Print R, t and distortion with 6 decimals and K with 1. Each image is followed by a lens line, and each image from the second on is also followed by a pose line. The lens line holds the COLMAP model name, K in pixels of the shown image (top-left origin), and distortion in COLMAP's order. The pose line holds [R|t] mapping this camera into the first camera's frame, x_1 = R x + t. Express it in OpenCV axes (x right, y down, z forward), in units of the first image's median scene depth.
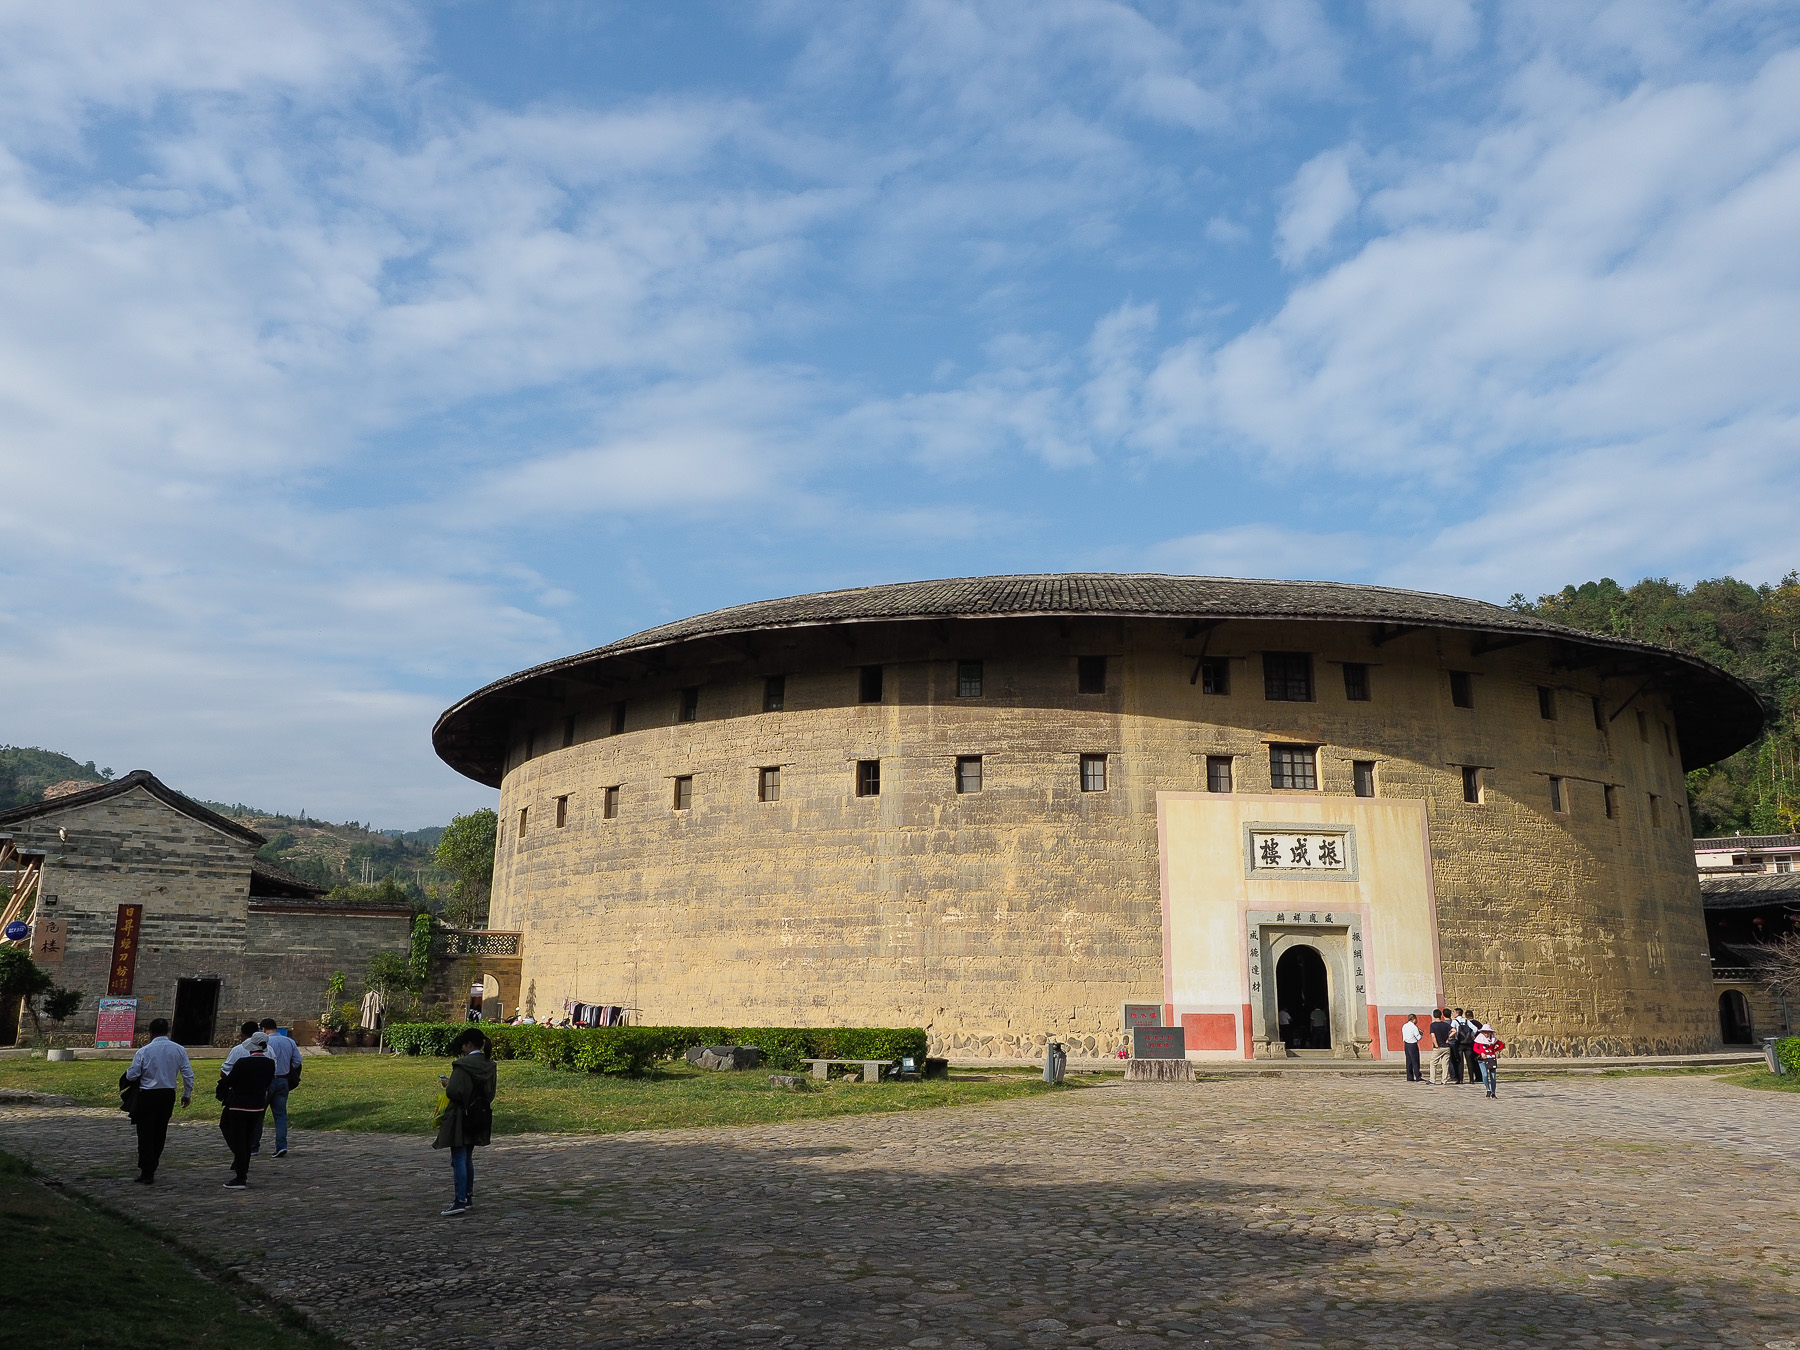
lens RADIAL K [[1469.7, 0, 900.0], [0, 1469.7, 675.0], [0, 0, 1]] dist [0.007040, -0.005878]
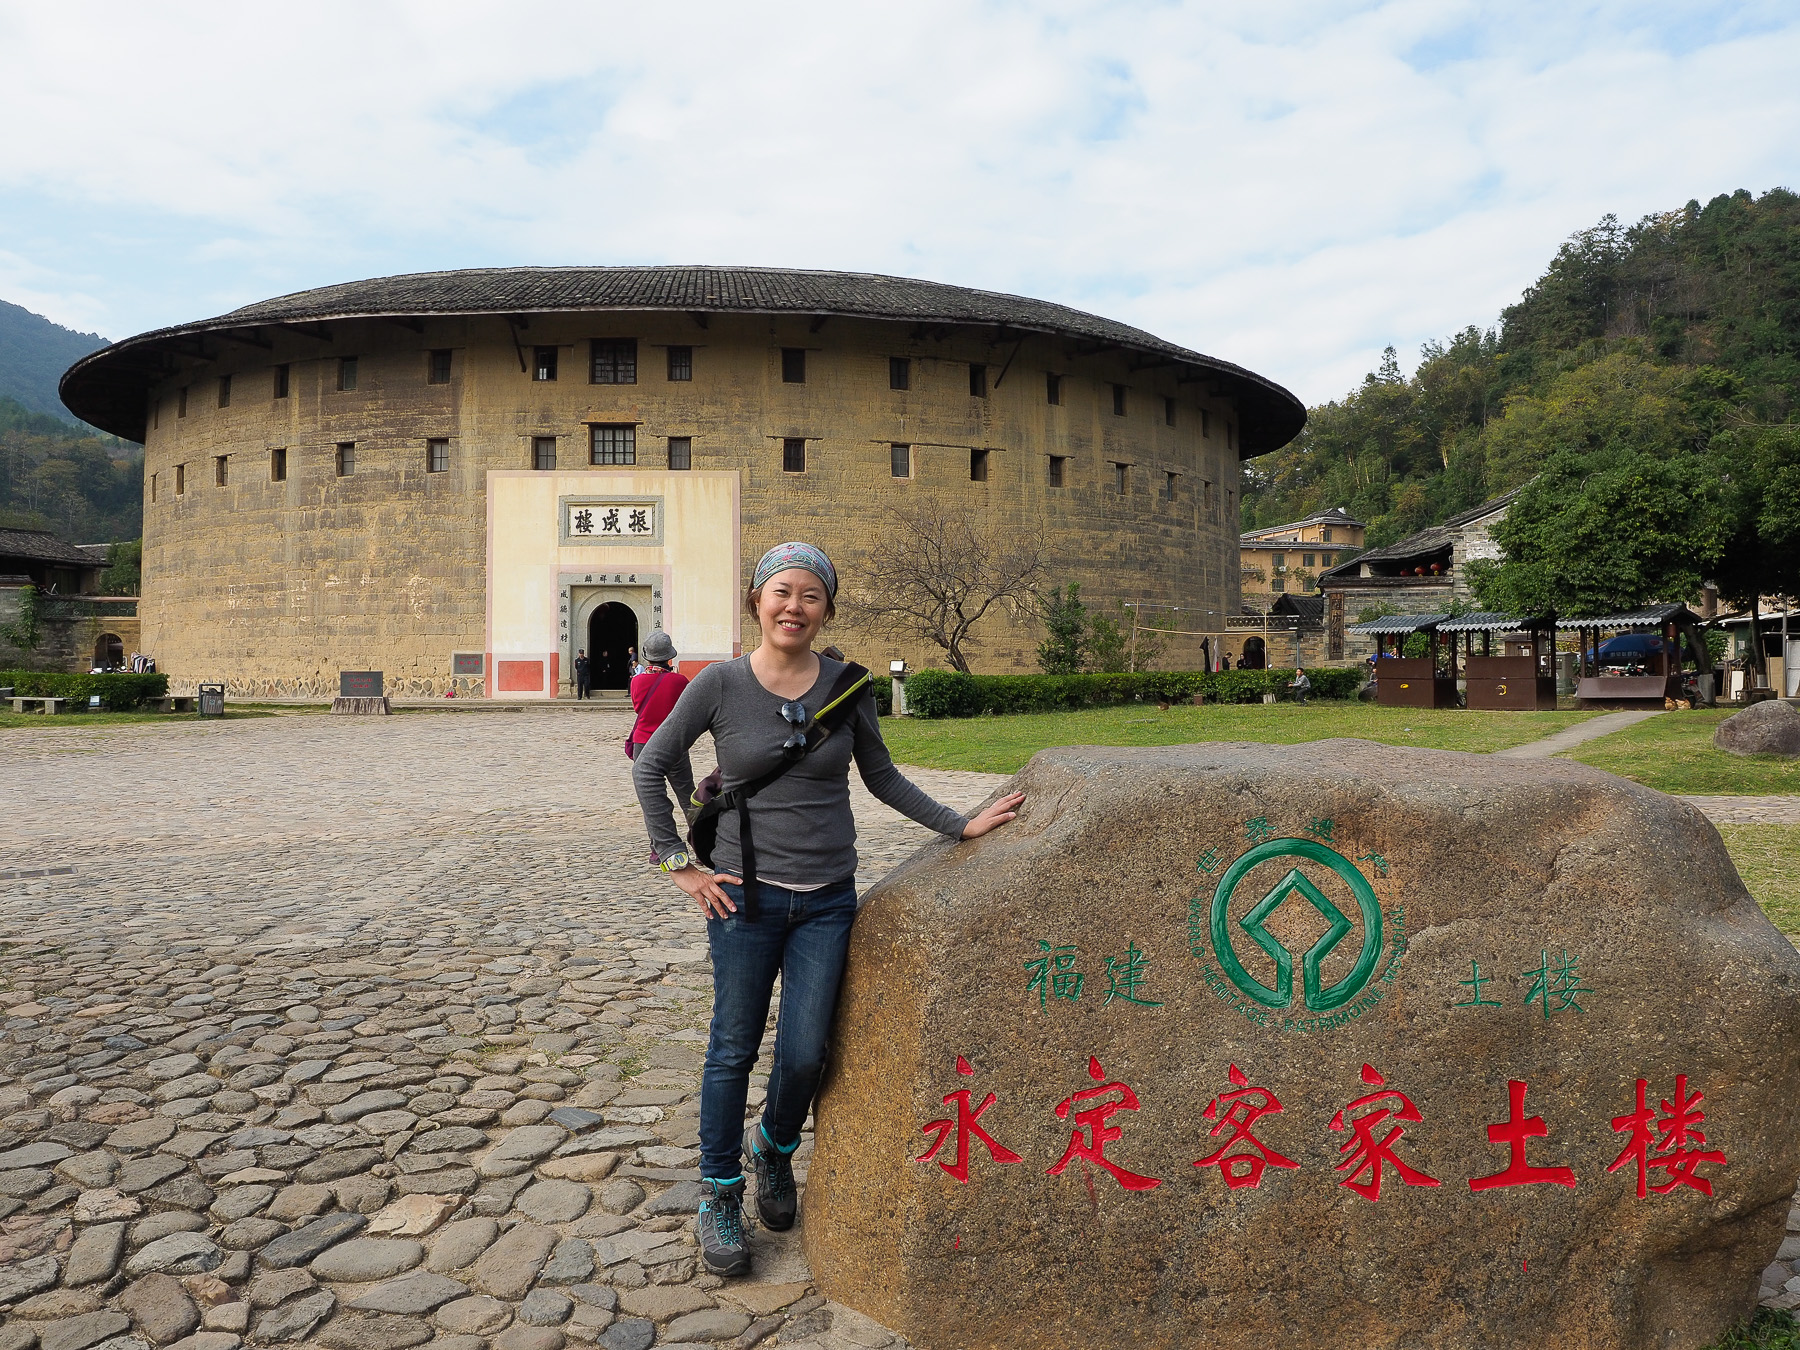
lens RADIAL K [[1469.7, 0, 900.0], [0, 1469.7, 675.0], [0, 0, 1]] dist [0.007040, -0.005878]
pose [[0.986690, -0.004943, -0.162540, 0.668763], [0.042155, 0.973143, 0.226310, -0.010778], [0.157056, -0.230149, 0.960398, -0.076887]]
